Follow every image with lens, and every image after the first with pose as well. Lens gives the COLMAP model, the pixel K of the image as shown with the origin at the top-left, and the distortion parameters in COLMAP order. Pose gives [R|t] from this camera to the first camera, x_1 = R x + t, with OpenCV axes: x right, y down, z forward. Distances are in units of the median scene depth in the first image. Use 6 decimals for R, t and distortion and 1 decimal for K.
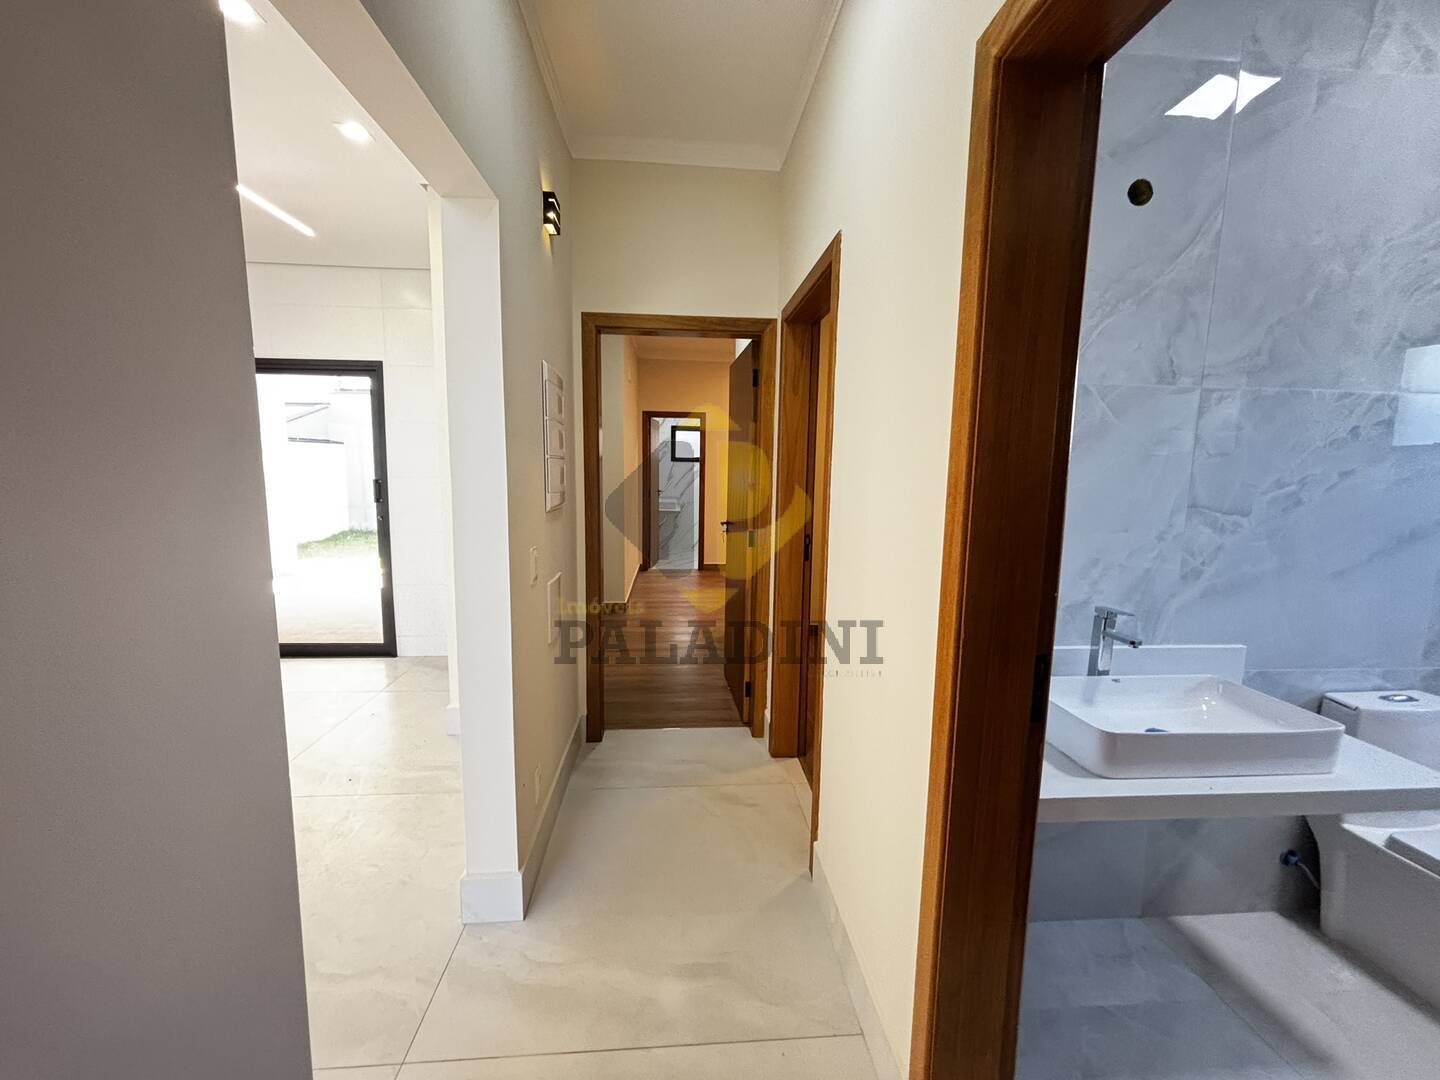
lens RADIAL K [[581.1, 0, 715.0], [0, 581.1, 538.3], [0, 0, 1]] dist [-0.003013, 0.002136]
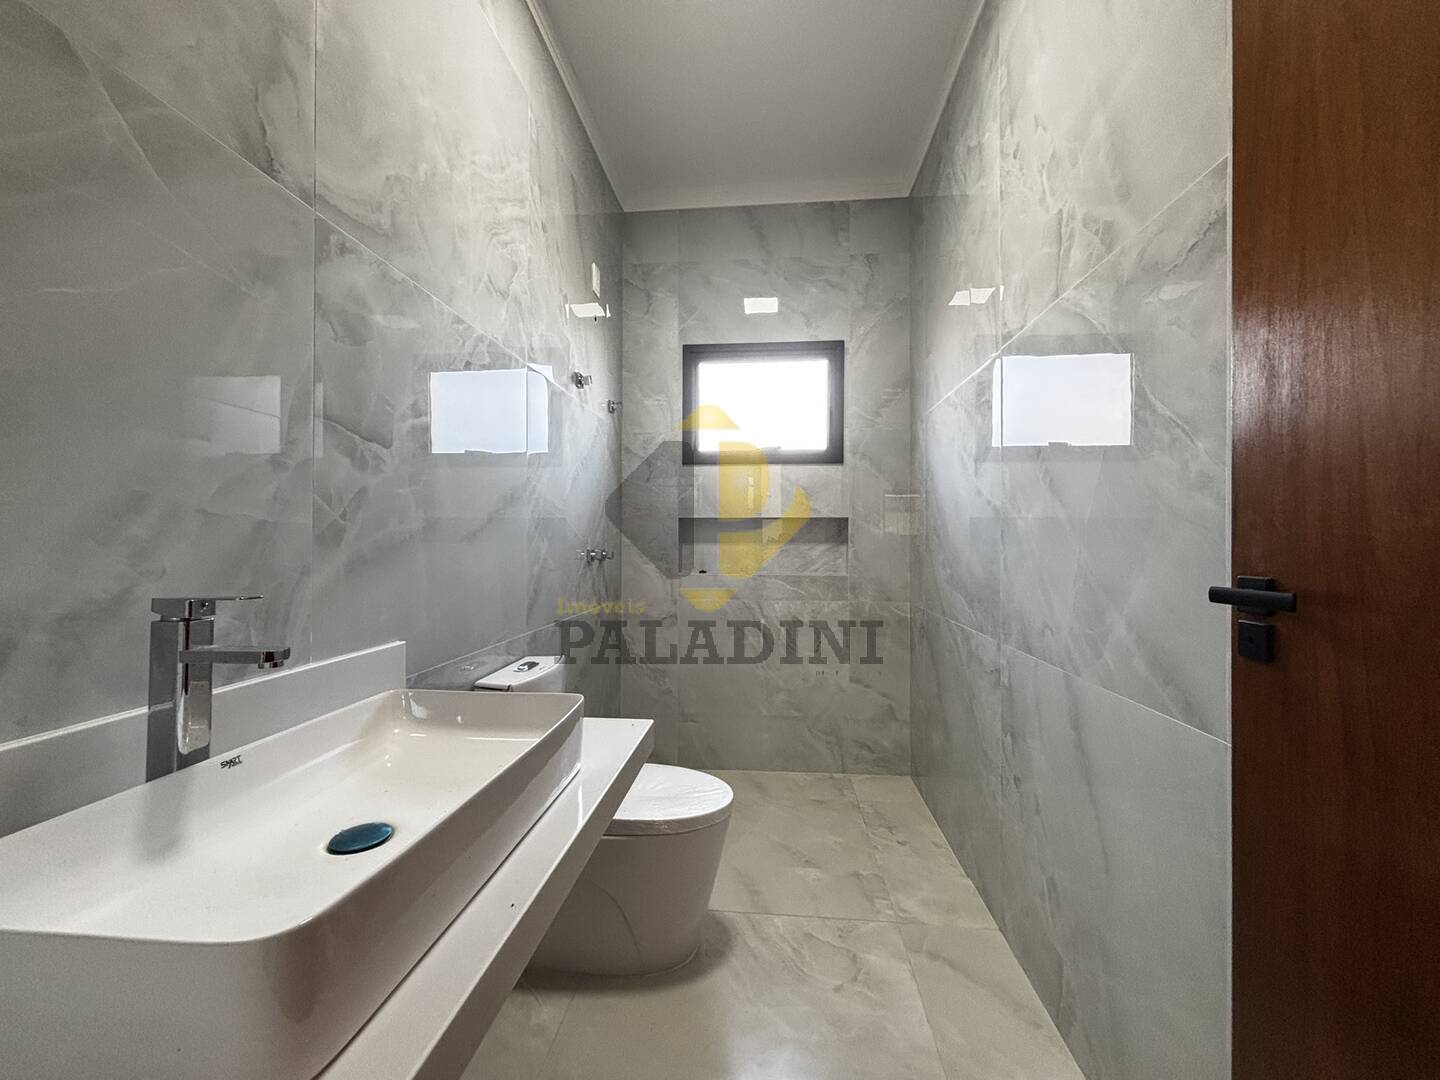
lens RADIAL K [[581.1, 0, 717.1], [0, 581.1, 536.7], [0, 0, 1]] dist [-0.003013, 0.002136]
pose [[0.170466, -0.006259, 0.985344, 0.321040], [0.124366, 0.992120, -0.015214, 0.126081], [-0.977484, 0.125137, 0.169901, 0.535561]]
